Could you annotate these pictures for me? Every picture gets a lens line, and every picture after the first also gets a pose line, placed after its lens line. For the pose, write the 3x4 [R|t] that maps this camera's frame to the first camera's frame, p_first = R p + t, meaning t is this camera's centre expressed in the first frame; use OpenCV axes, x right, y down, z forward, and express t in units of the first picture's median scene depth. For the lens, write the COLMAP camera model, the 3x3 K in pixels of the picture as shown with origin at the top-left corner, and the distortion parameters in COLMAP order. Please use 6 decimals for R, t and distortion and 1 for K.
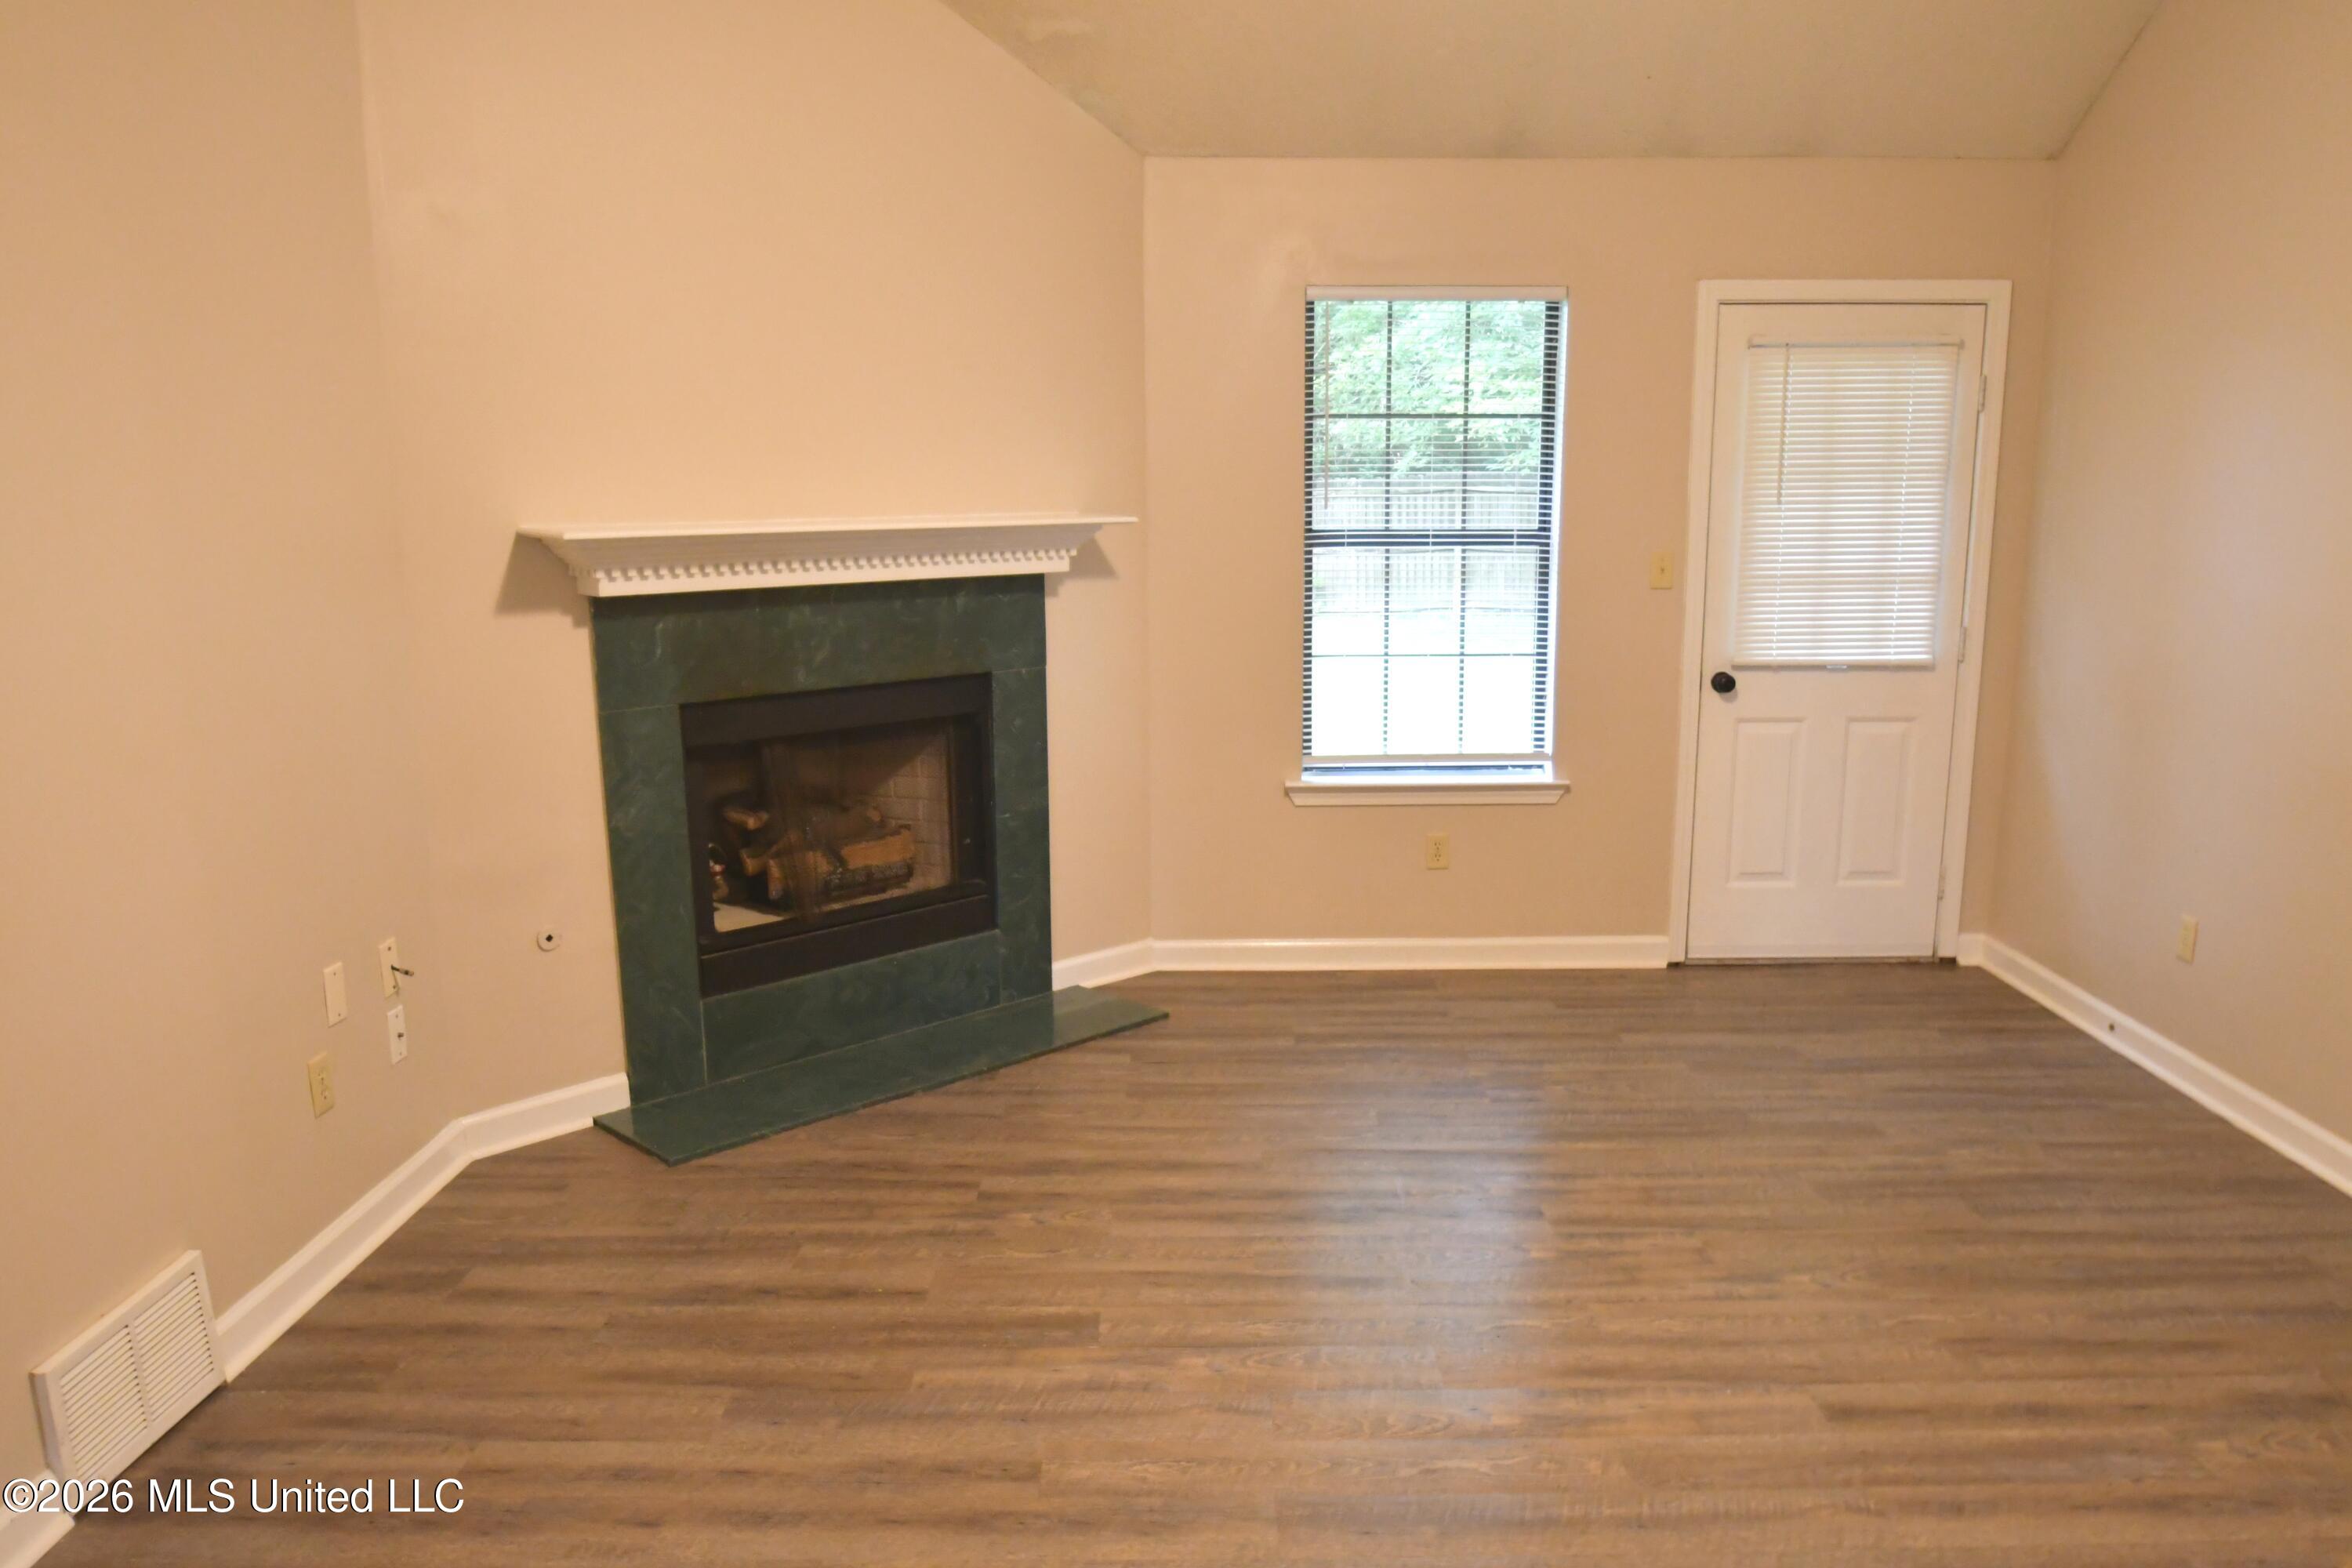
lens RADIAL K [[1666.0, 0, 1176.0], [0, 1666.0, 784.0], [0, 0, 1]] dist [-0.032745, -0.003400]
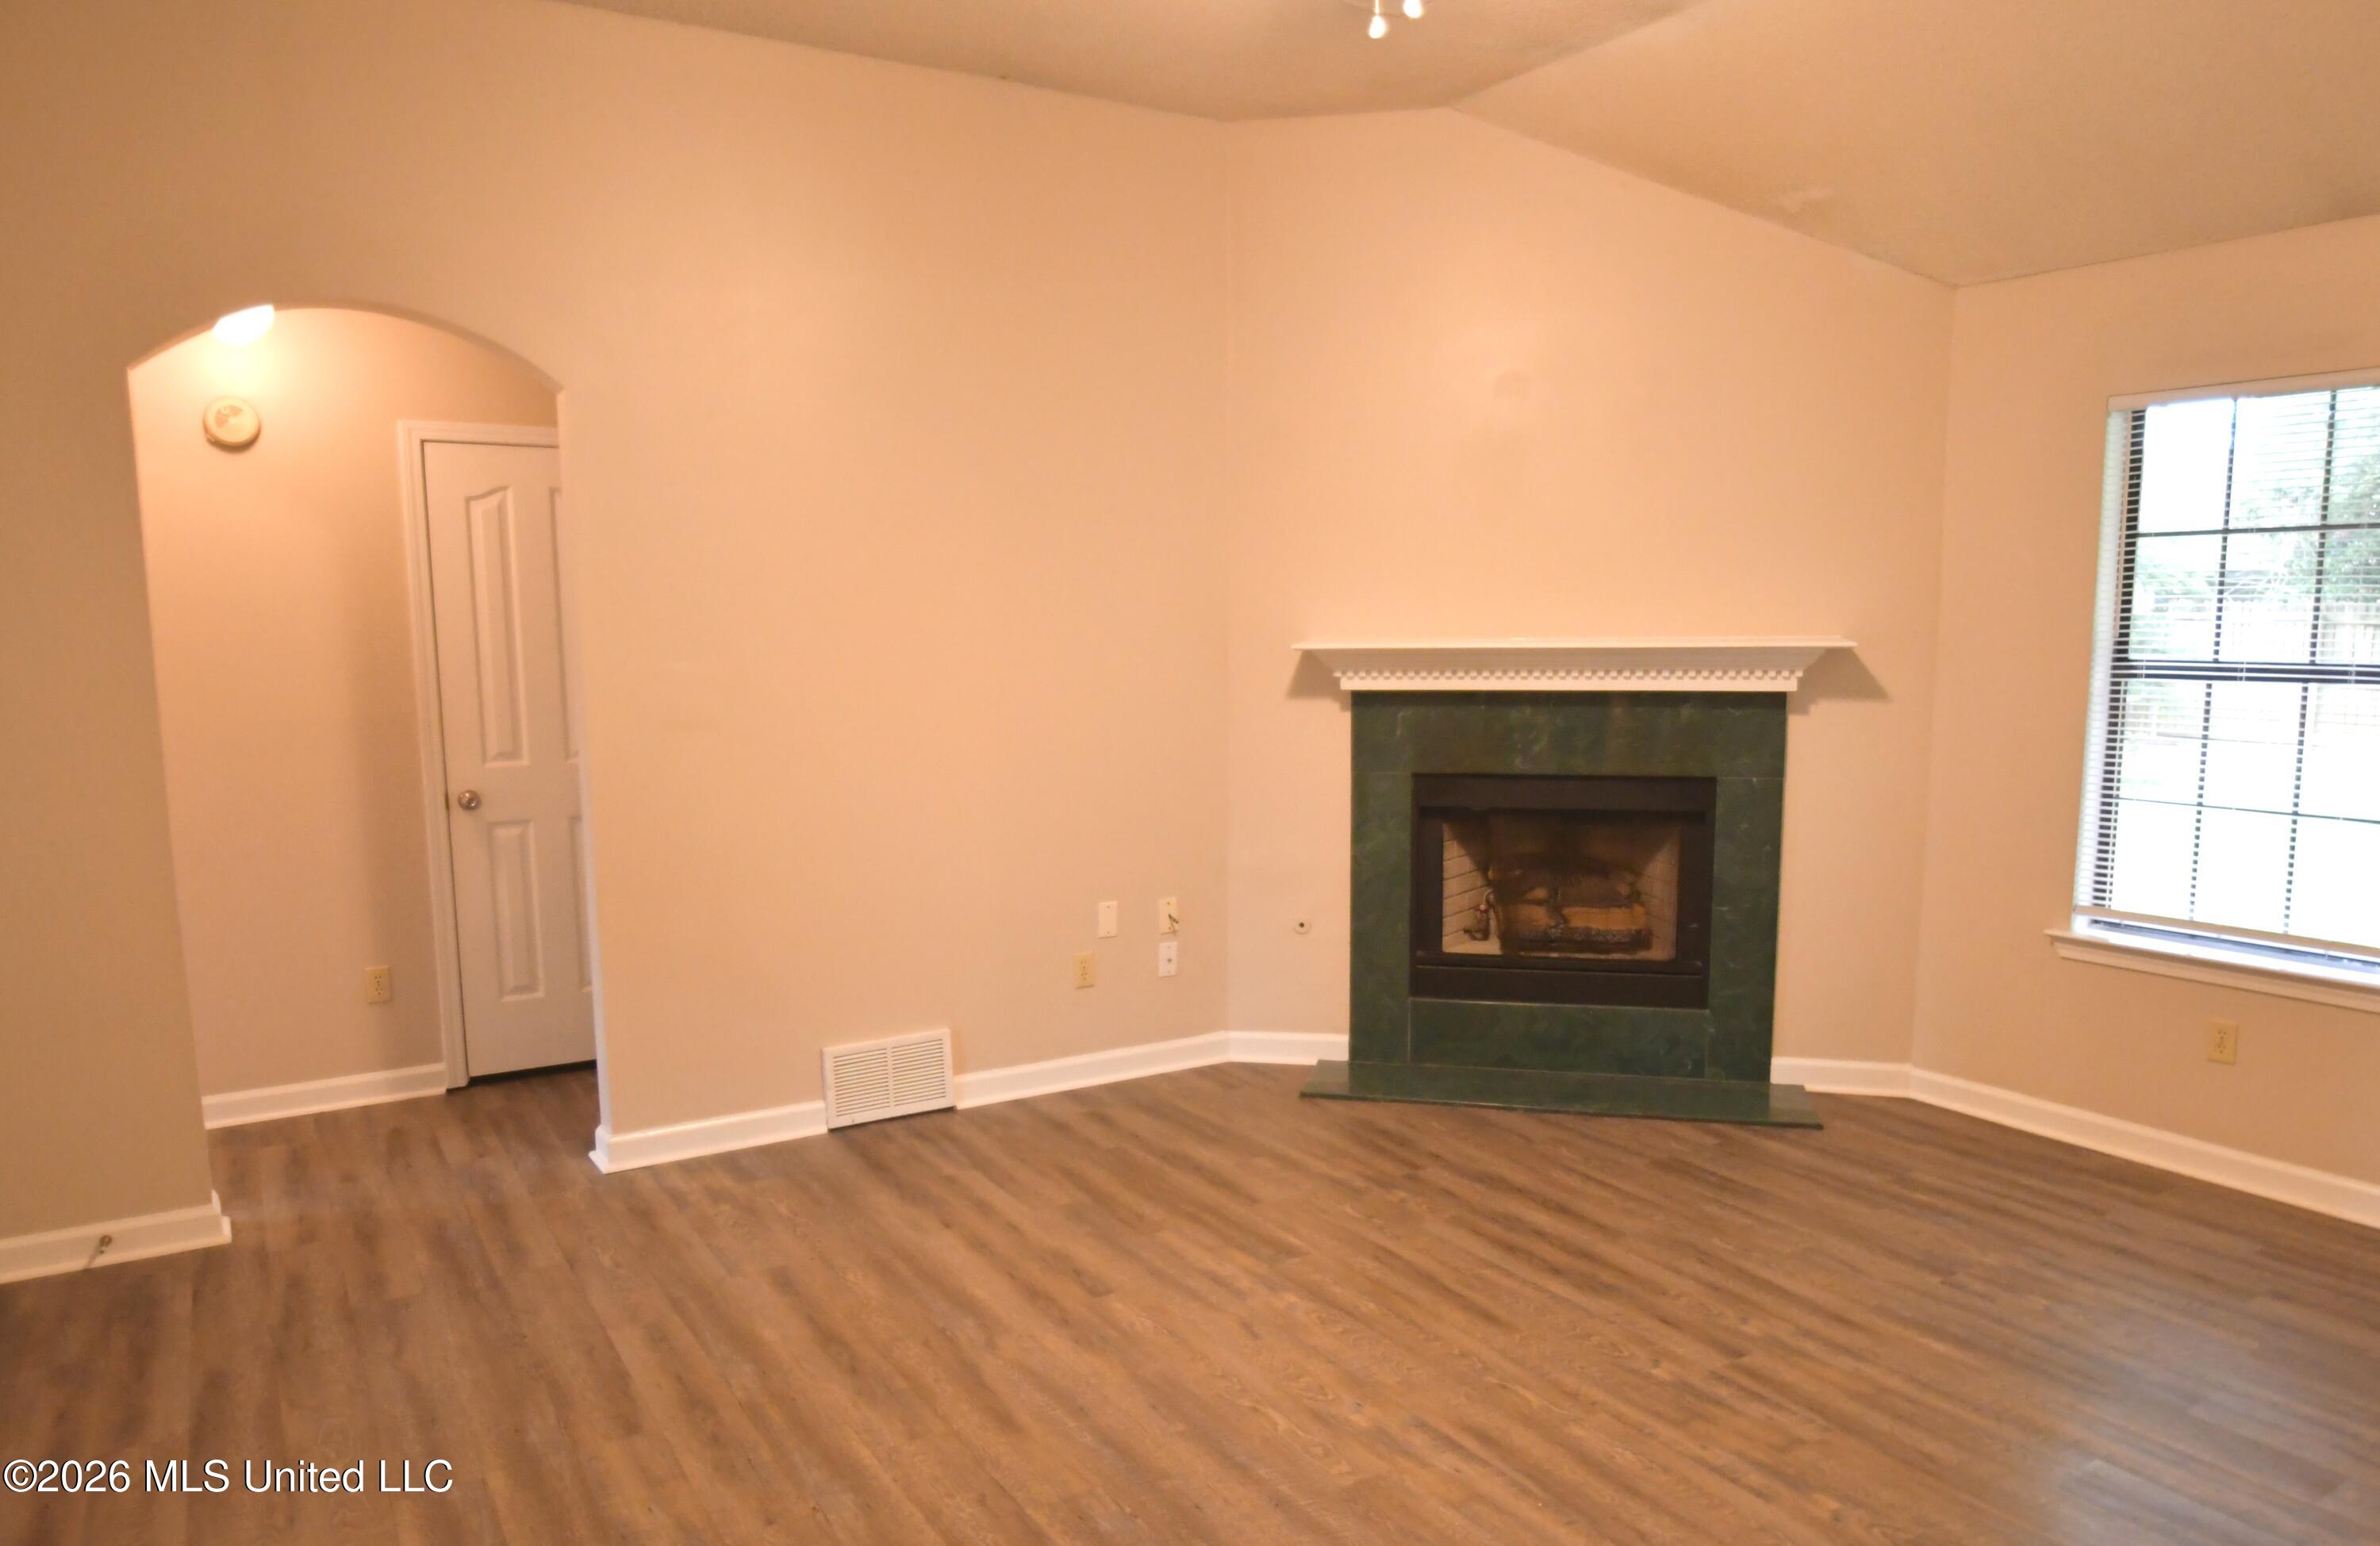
lens RADIAL K [[1497.0, 0, 1190.0], [0, 1497.0, 773.0], [0, 0, 1]] dist [-0.028649, -0.000403]
pose [[0.551327, 0.086585, -0.829784, 0.556380], [-0.142668, 0.989734, 0.008483, -0.030096], [0.822000, 0.113706, 0.558021, 0.162316]]
